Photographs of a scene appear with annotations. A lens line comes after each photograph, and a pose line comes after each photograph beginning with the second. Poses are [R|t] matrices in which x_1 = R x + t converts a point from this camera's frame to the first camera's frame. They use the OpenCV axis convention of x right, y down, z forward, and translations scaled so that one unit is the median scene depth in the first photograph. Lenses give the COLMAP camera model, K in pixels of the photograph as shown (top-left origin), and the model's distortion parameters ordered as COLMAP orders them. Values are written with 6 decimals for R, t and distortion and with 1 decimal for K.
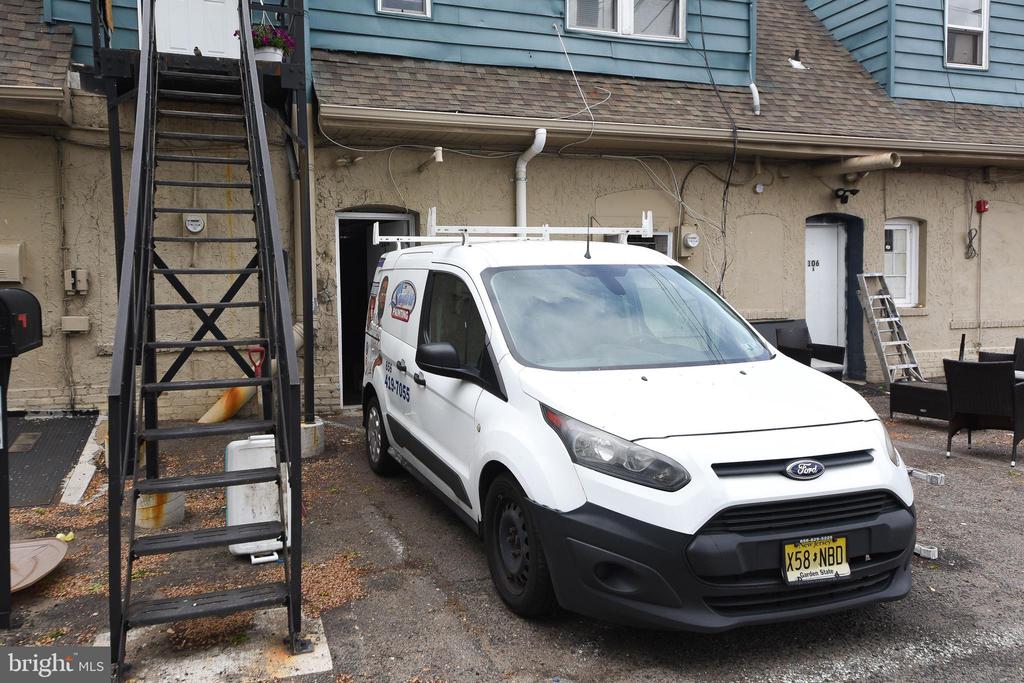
lens RADIAL K [[746.3, 0, 511.3], [0, 746.3, 318.7], [0, 0, 1]] dist [0.043685, -0.007948]
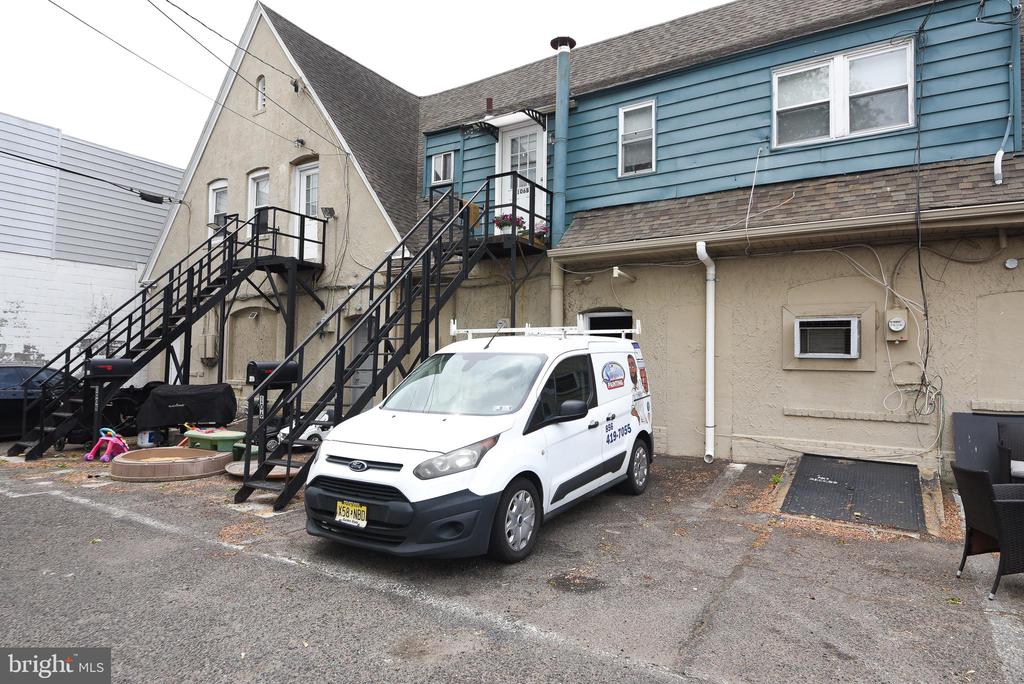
lens RADIAL K [[605.2, 0, 513.0], [0, 605.2, 338.0], [0, 0, 1]] dist [0.054233, -0.040820]
pose [[0.628387, -0.005305, -0.777883, 0.602396], [-0.053110, 0.997351, -0.049705, -0.020728], [0.776086, 0.072547, 0.626441, 0.107882]]
